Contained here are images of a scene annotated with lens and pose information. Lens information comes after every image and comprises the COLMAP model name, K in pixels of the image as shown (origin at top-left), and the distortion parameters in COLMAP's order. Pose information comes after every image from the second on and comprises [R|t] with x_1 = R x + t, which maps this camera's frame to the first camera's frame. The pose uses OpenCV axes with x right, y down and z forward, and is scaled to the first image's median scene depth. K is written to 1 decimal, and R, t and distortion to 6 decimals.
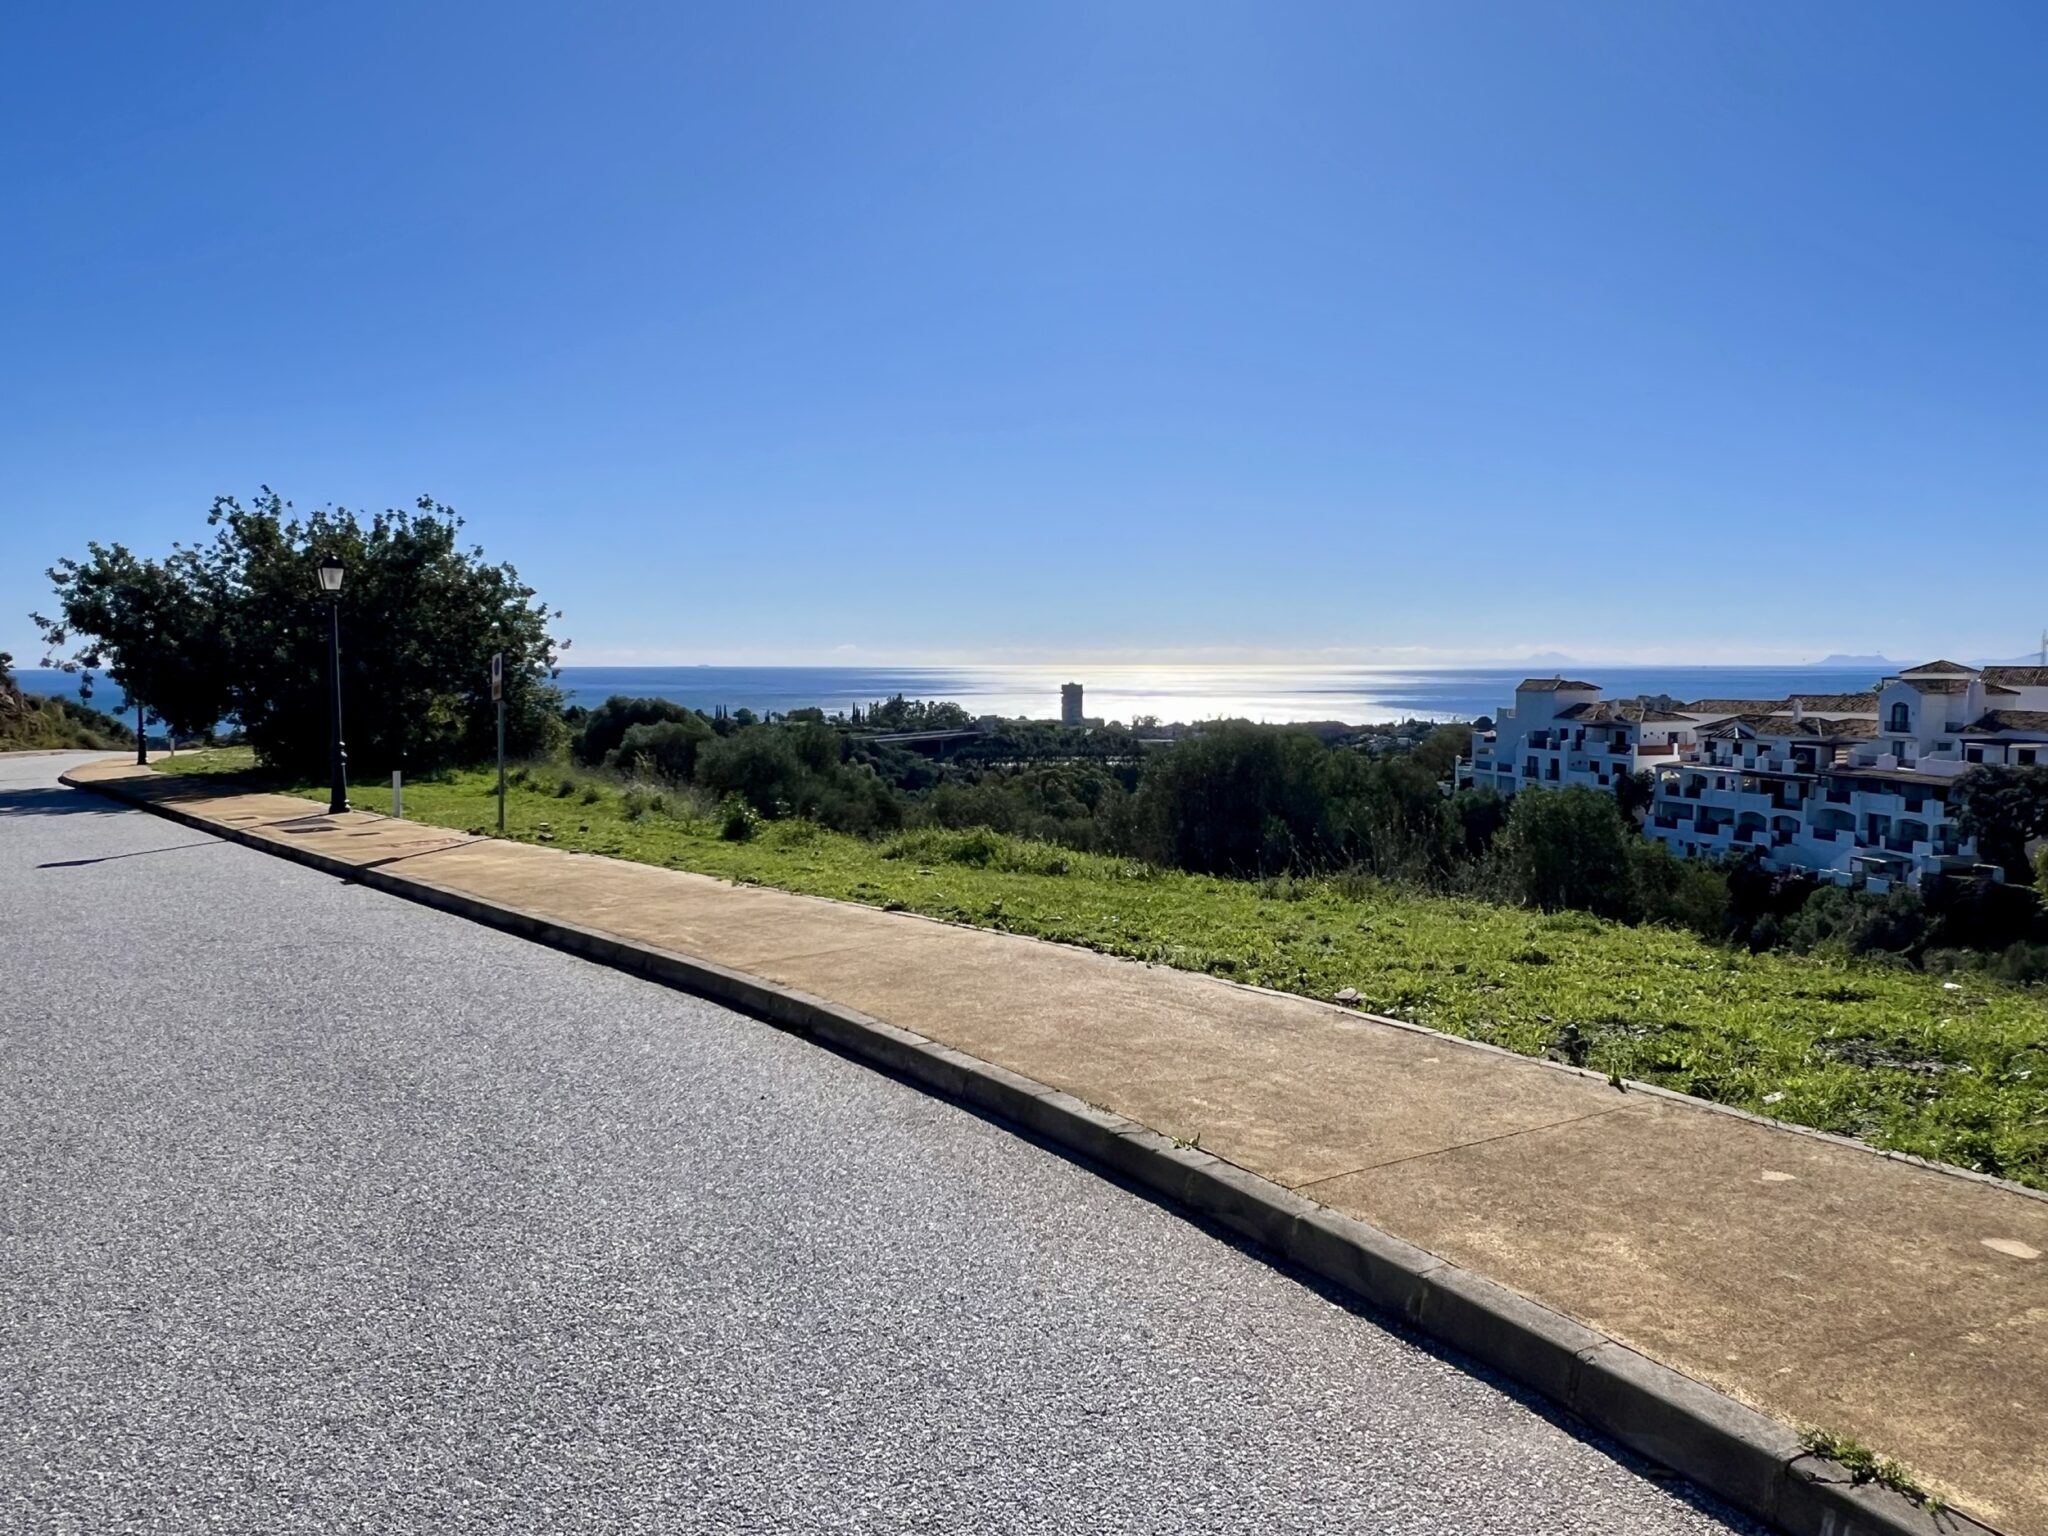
lens RADIAL K [[1481.7, 0, 1021.0], [0, 1481.7, 777.3], [0, 0, 1]] dist [0.005995, -0.017448]
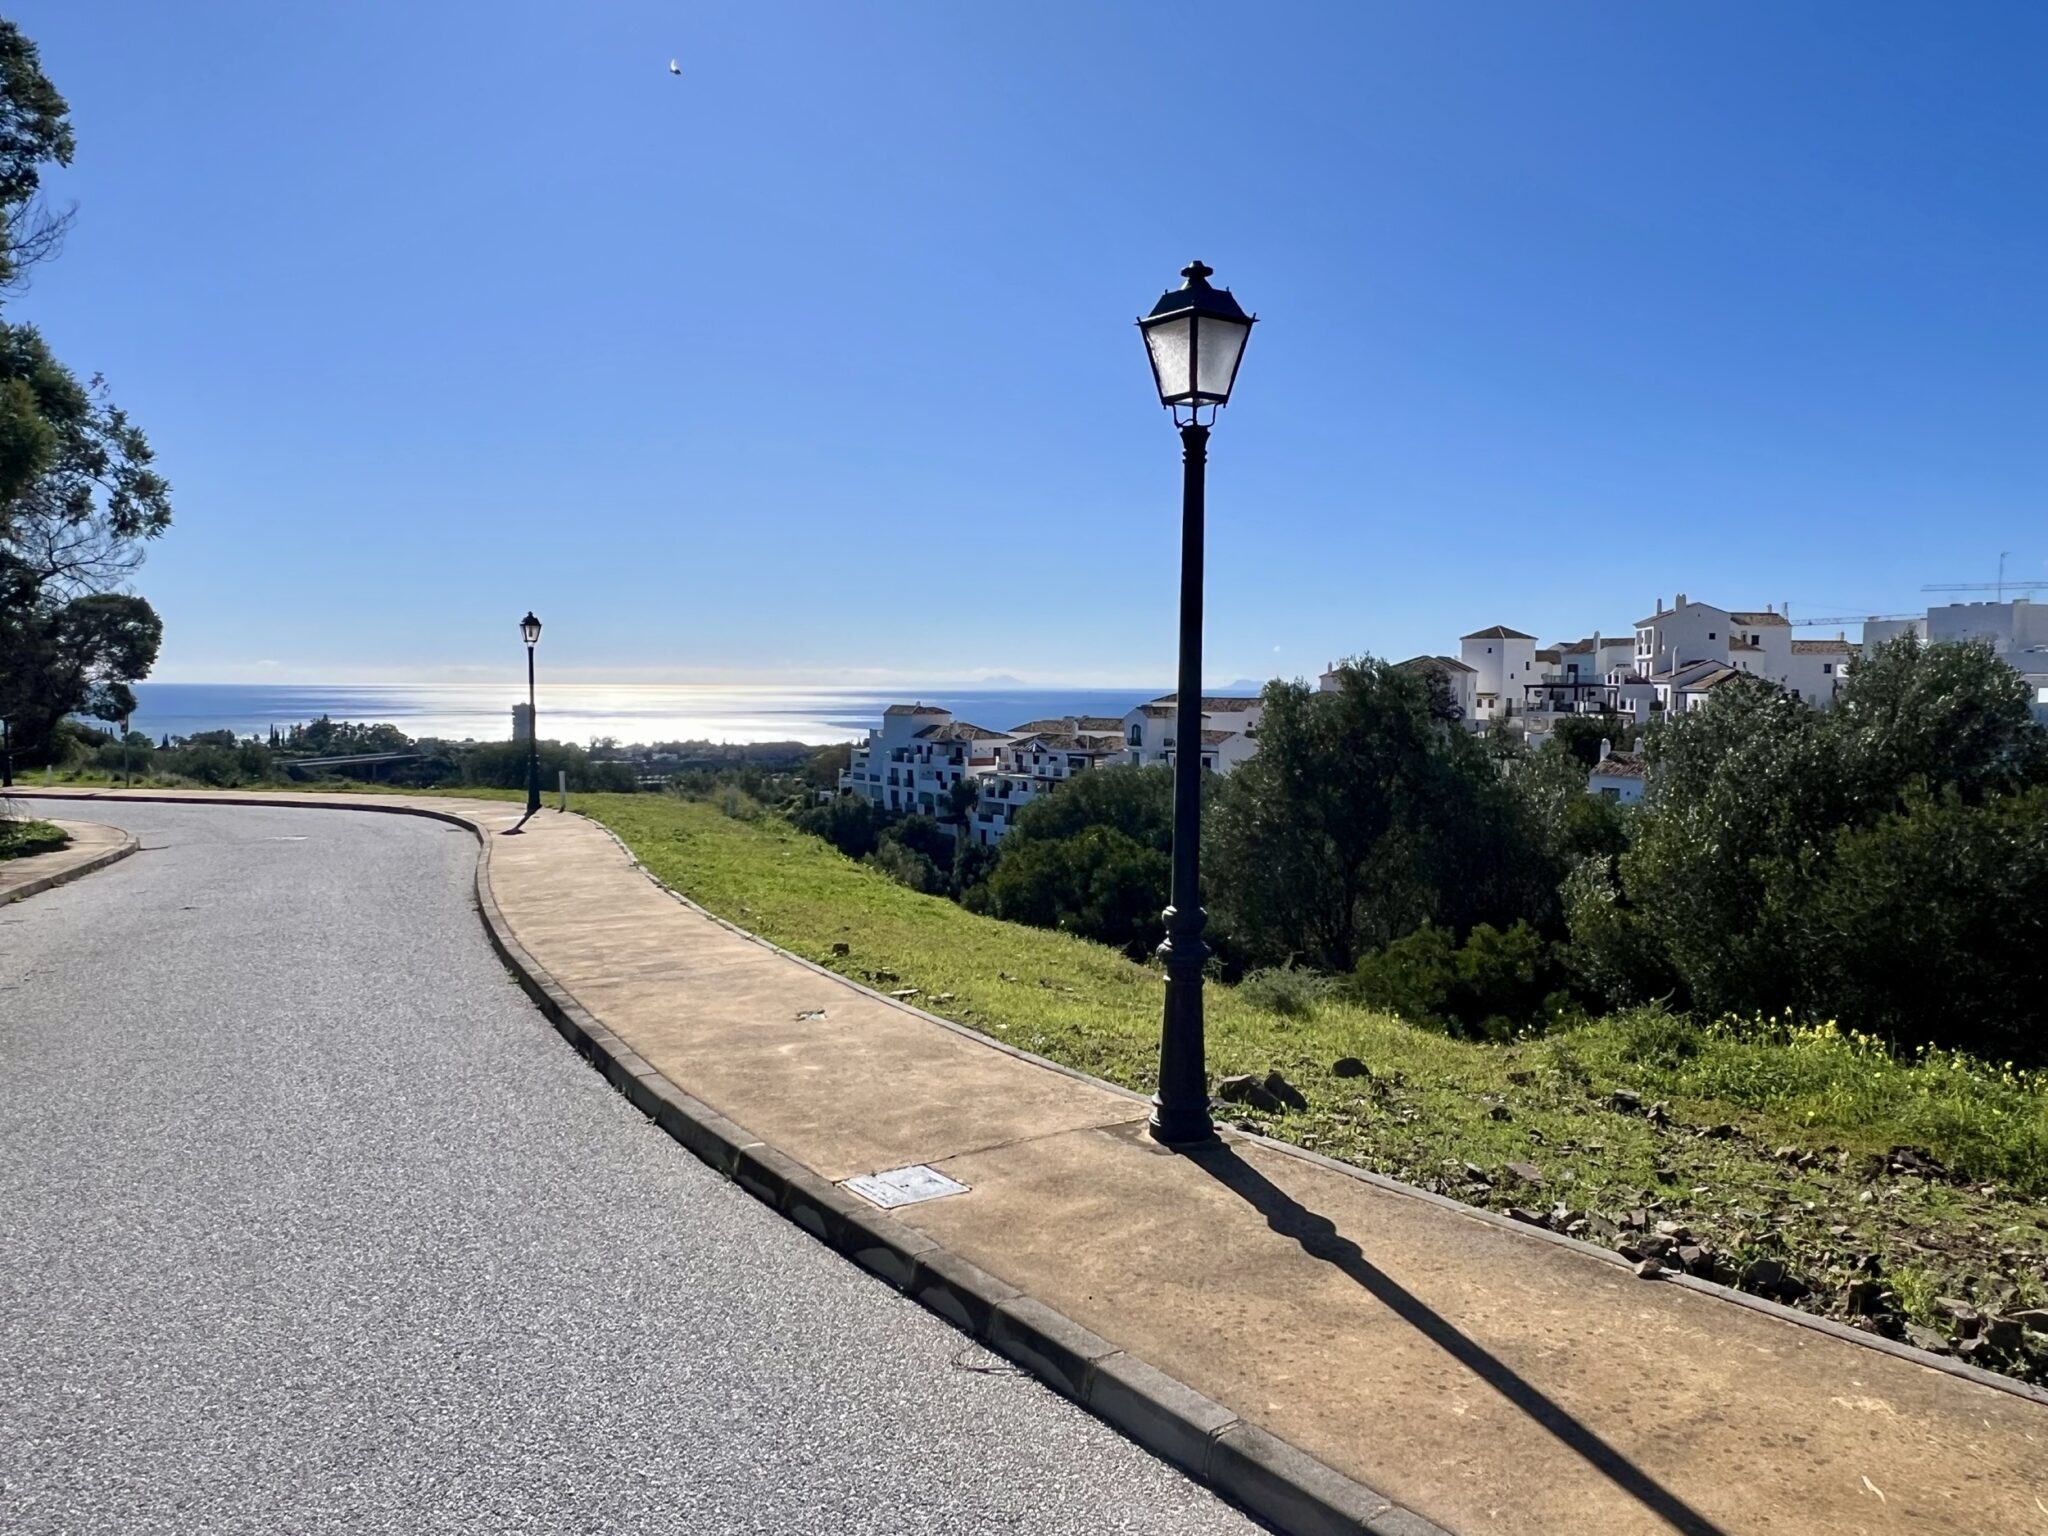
lens RADIAL K [[1481.7, 0, 1031.6], [0, 1481.7, 775.7], [0, 0, 1]] dist [0.005995, -0.017448]
pose [[0.935266, -0.014334, 0.353655, 0.018684], [0.019669, 0.999740, -0.011495, 0.008439], [-0.353398, 0.017707, 0.935305, -0.188909]]
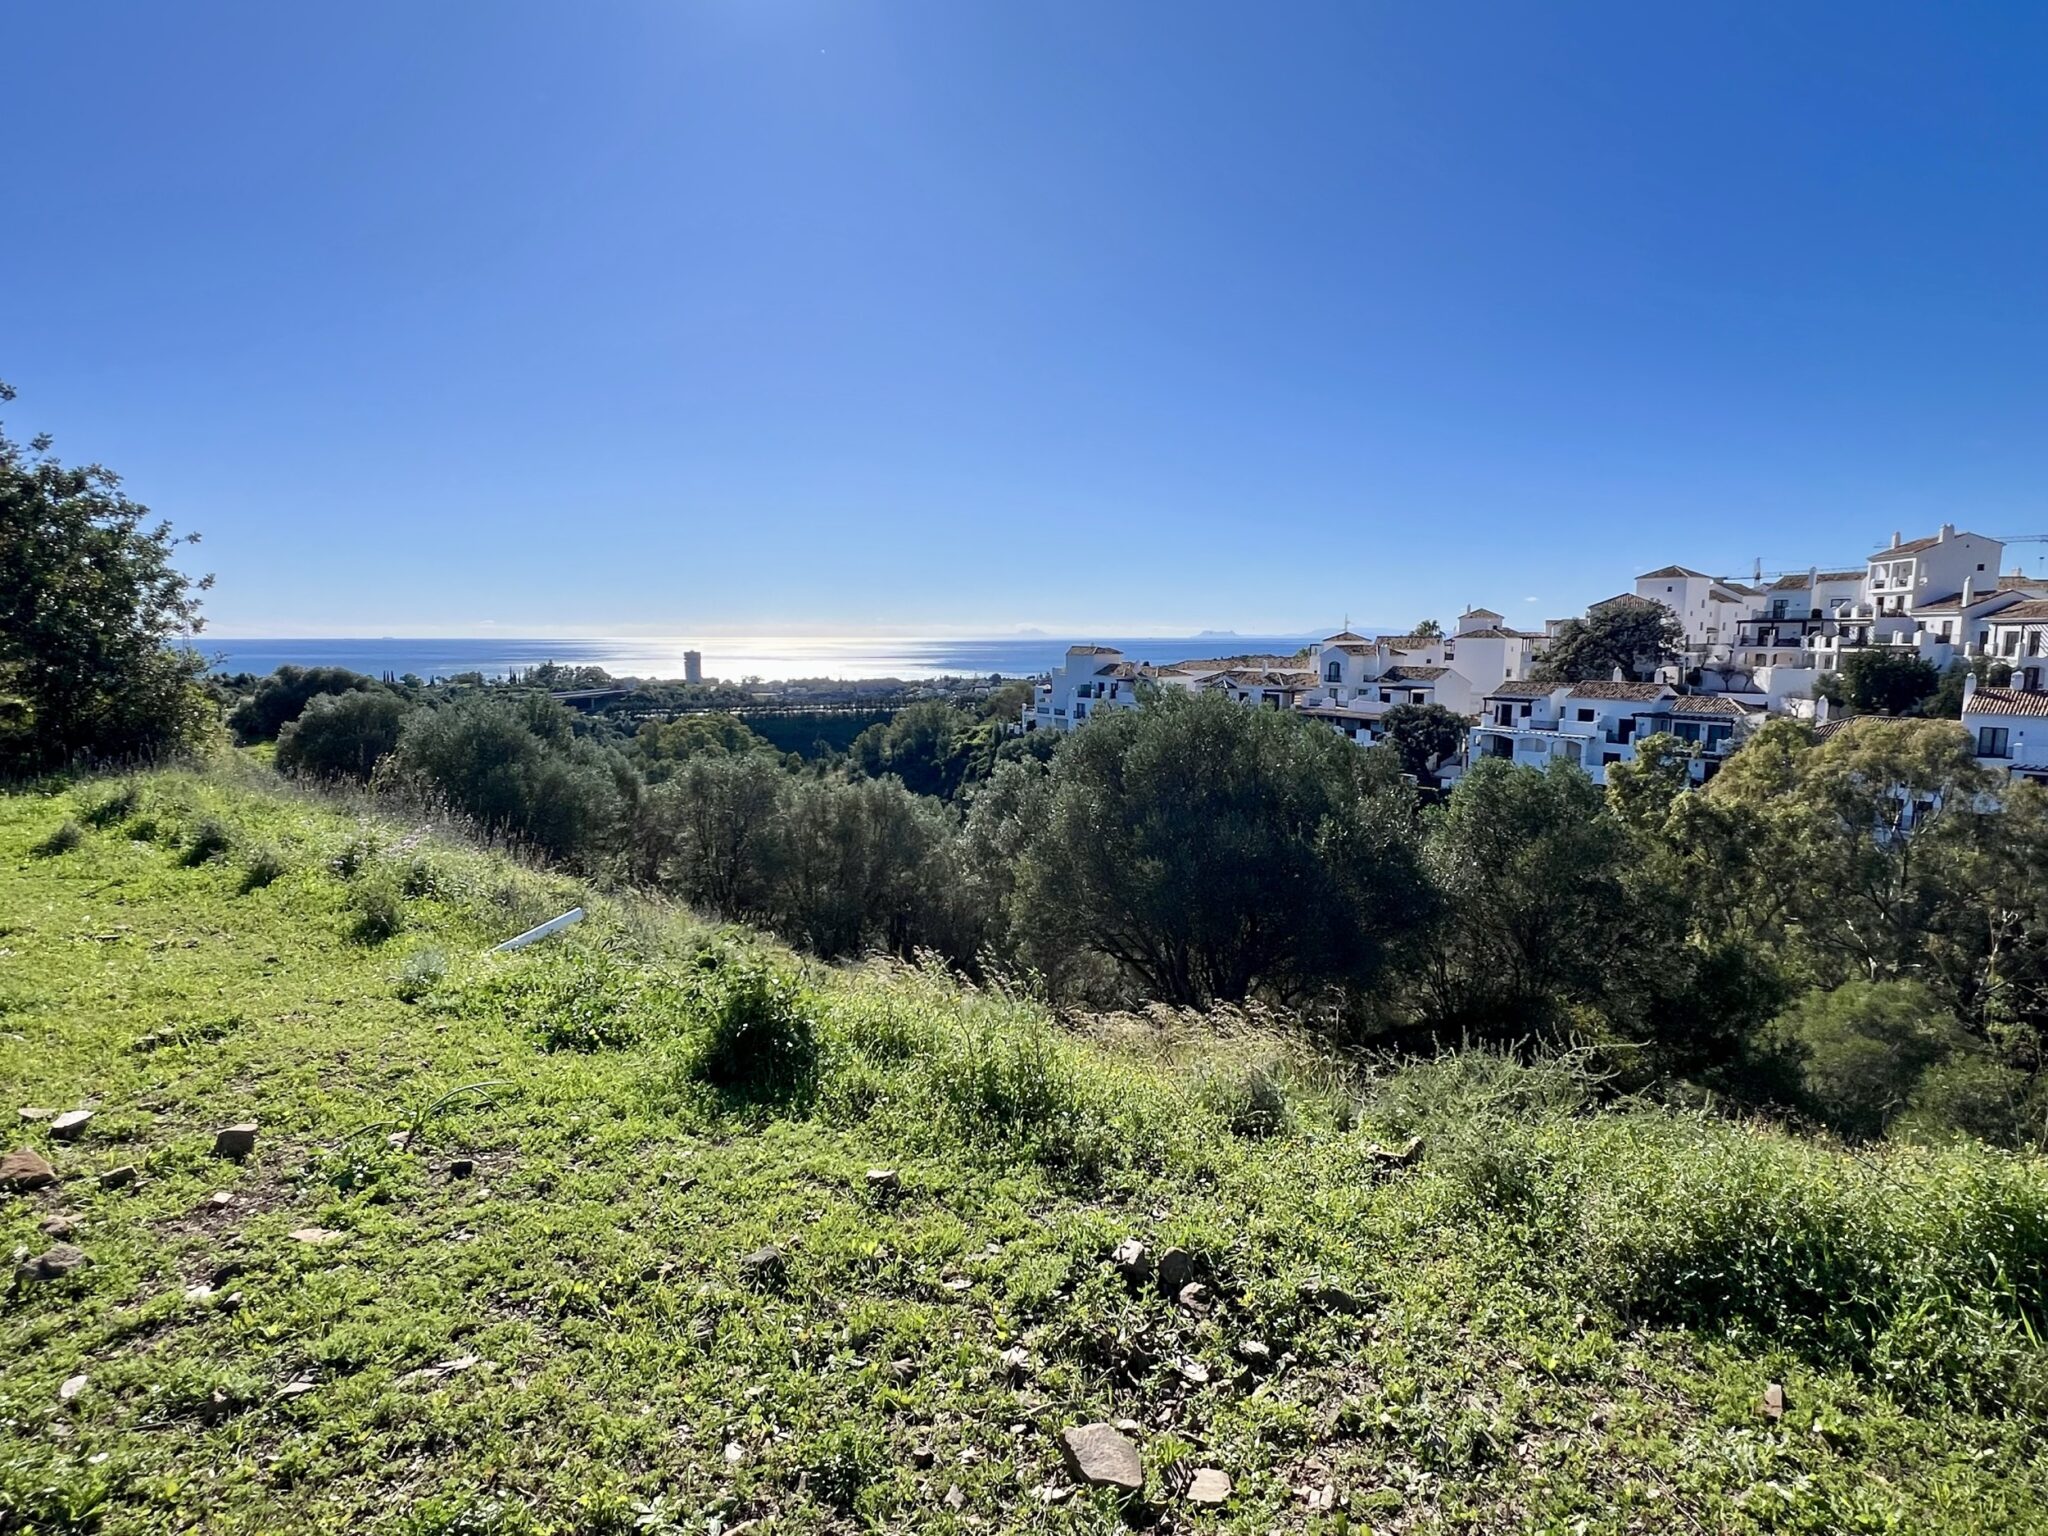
lens RADIAL K [[1076.2, 0, 1024.5], [0, 1076.2, 767.4], [0, 0, 1]] dist [-0.008656, 0.007360]
pose [[0.944413, -0.039009, 0.326439, -0.026203], [0.024433, 0.998518, 0.048635, -0.004881], [-0.327852, -0.037956, 0.943966, 0.091381]]
